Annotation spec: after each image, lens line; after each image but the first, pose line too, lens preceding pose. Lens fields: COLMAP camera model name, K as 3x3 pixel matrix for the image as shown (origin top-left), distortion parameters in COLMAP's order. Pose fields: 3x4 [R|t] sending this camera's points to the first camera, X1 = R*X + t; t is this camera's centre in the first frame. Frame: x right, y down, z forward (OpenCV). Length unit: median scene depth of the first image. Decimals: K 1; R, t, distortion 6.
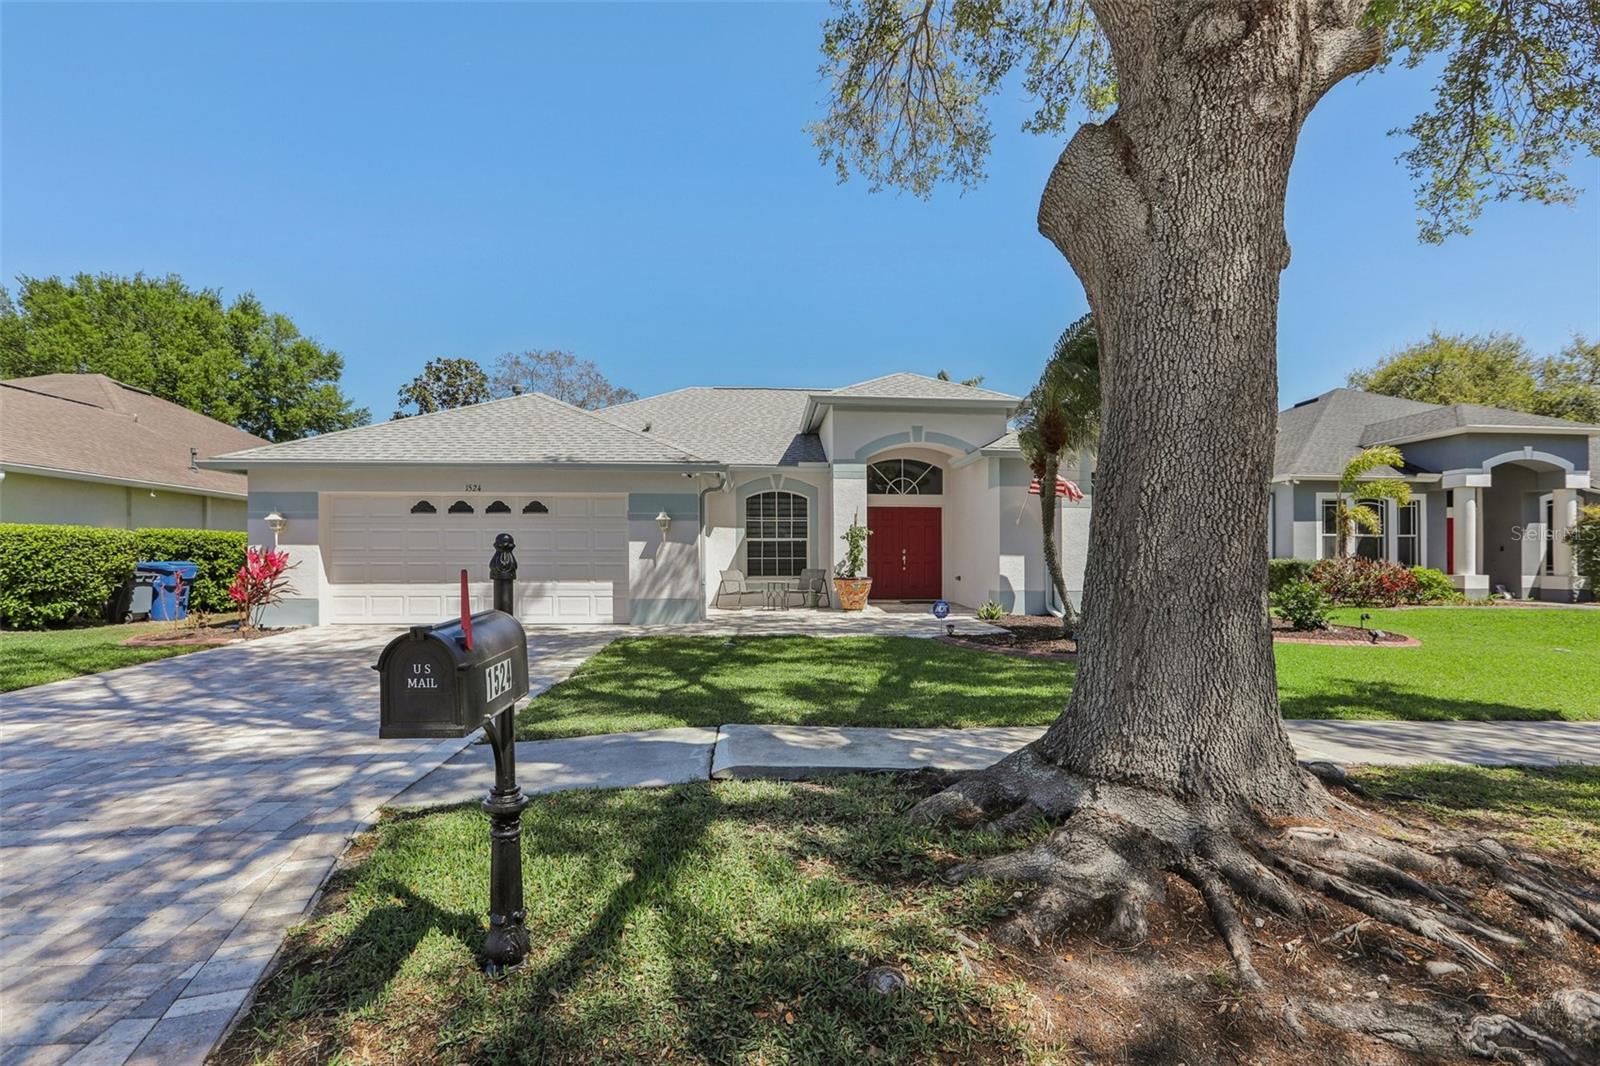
lens RADIAL K [[725.4, 0, 801.4], [0, 725.4, 522.5], [0, 0, 1]] dist [-0.066606, 0.019945]
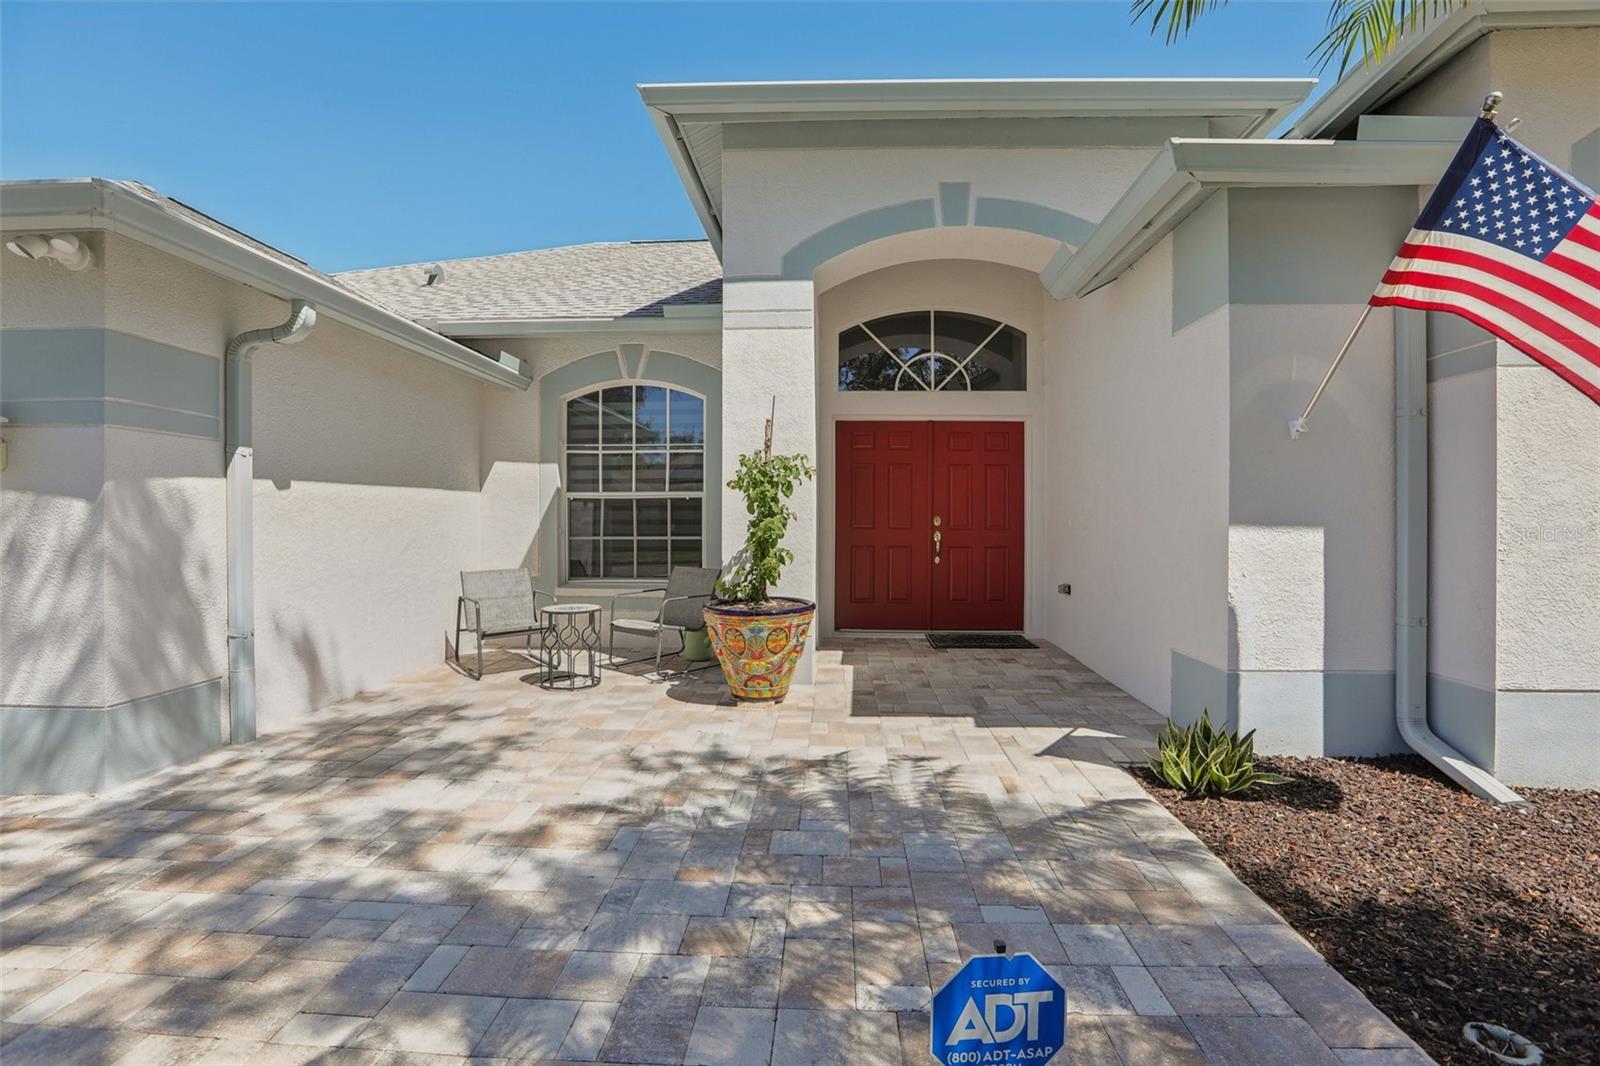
lens RADIAL K [[725.4, 0, 801.4], [0, 725.4, 522.5], [0, 0, 1]] dist [-0.066606, 0.019945]
pose [[0.993532, 0.000410, -0.113553, 0.119937], [0.005305, 0.998734, 0.050021, 0.019425], [0.113429, -0.050300, 0.992272, 0.601183]]
